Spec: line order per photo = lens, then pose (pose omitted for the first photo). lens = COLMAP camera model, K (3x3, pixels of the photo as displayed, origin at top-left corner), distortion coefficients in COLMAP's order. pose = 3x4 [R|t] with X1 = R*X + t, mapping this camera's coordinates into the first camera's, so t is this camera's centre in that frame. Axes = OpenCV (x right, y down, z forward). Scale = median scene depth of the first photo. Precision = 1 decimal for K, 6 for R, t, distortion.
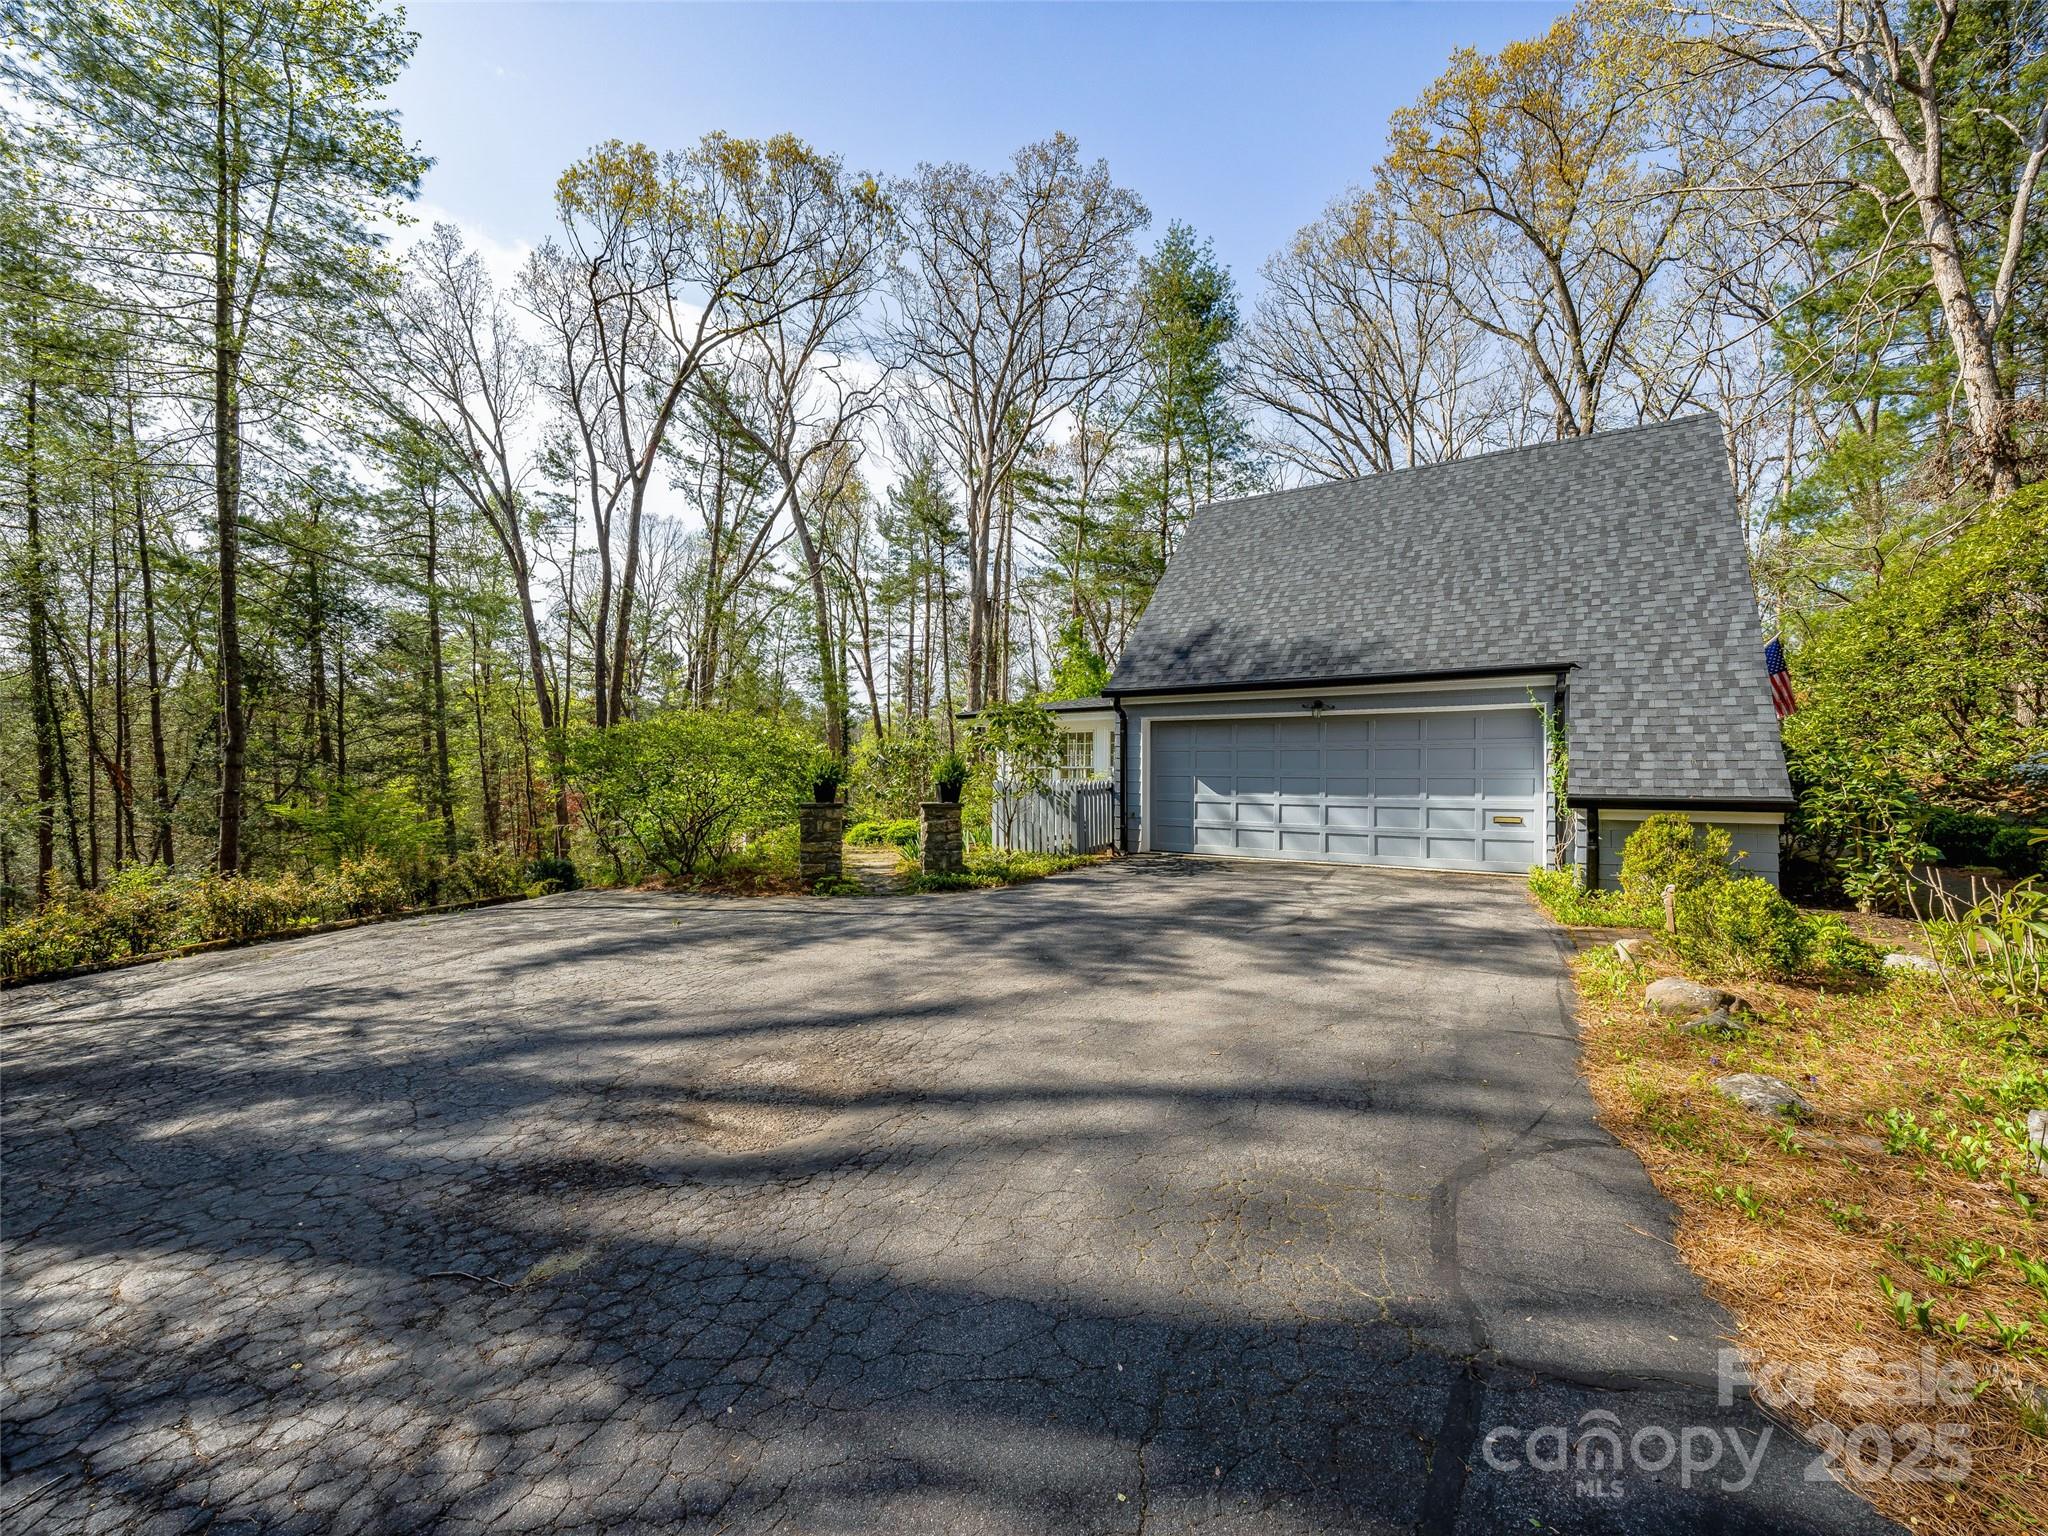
lens RADIAL K [[1192.5, 0, 1024.0], [0, 1192.5, 768.0], [0, 0, 1]] dist [-0.000273, -0.000056]
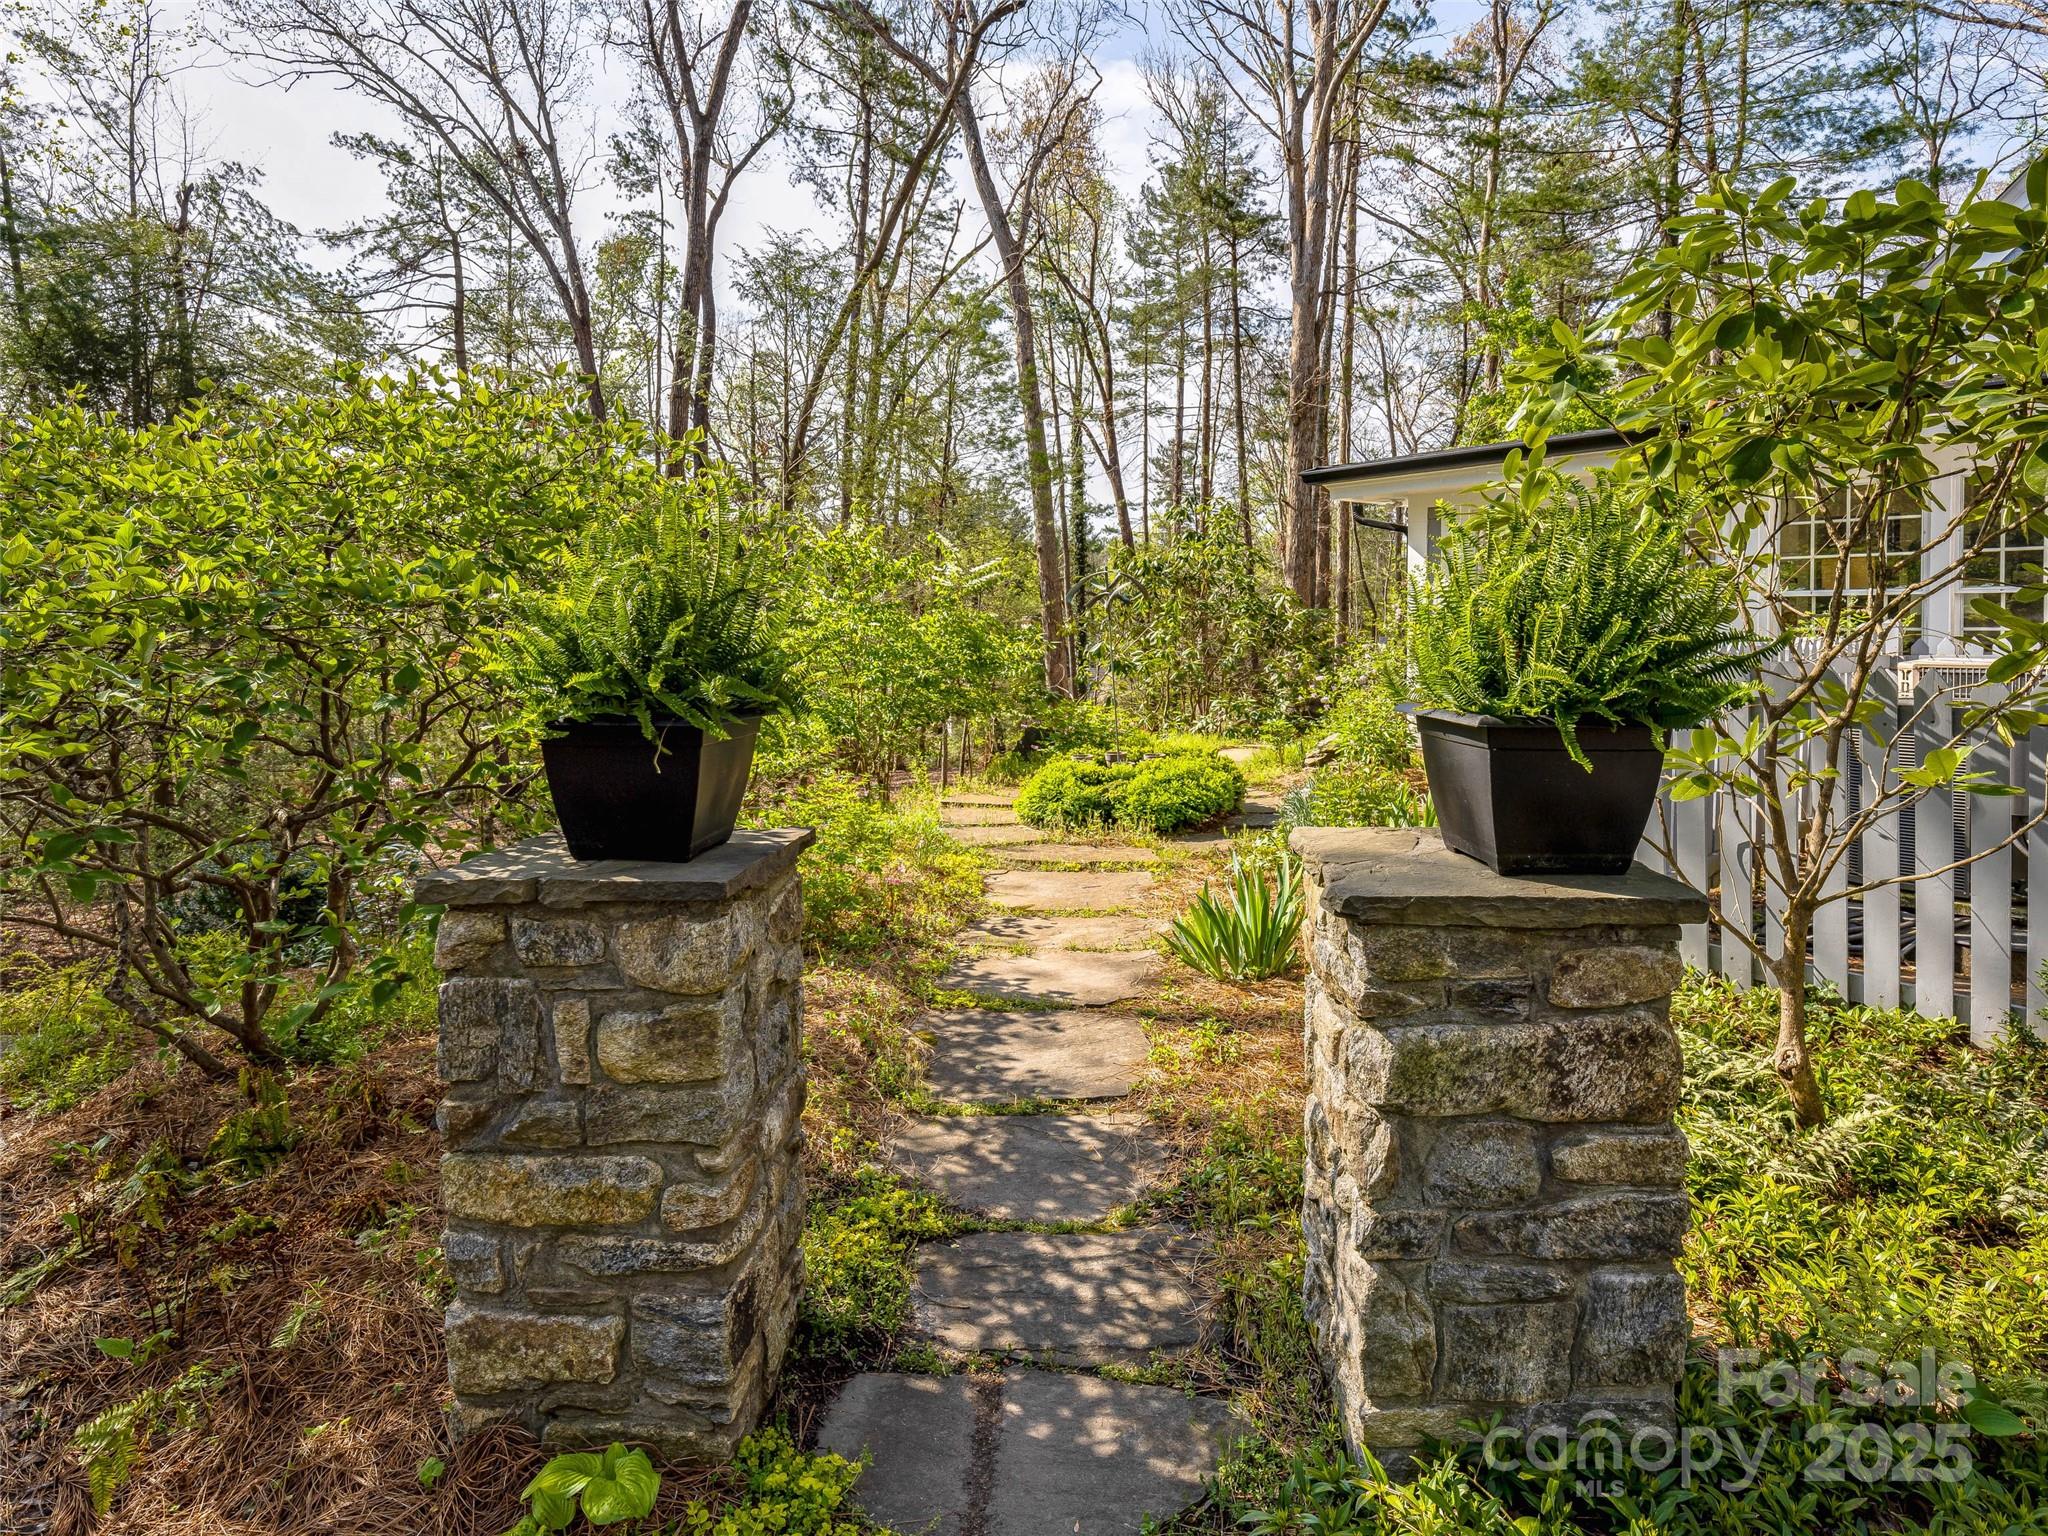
lens RADIAL K [[973.5, 0, 1024.0], [0, 973.5, 768.0], [0, 0, 1]] dist [-0.087671, -0.000177]
pose [[0.970802, 0.026041, -0.238465, -0.050195], [0.011960, 0.987599, 0.156539, 0.000961], [0.239585, -0.154820, 0.958452, 0.474221]]
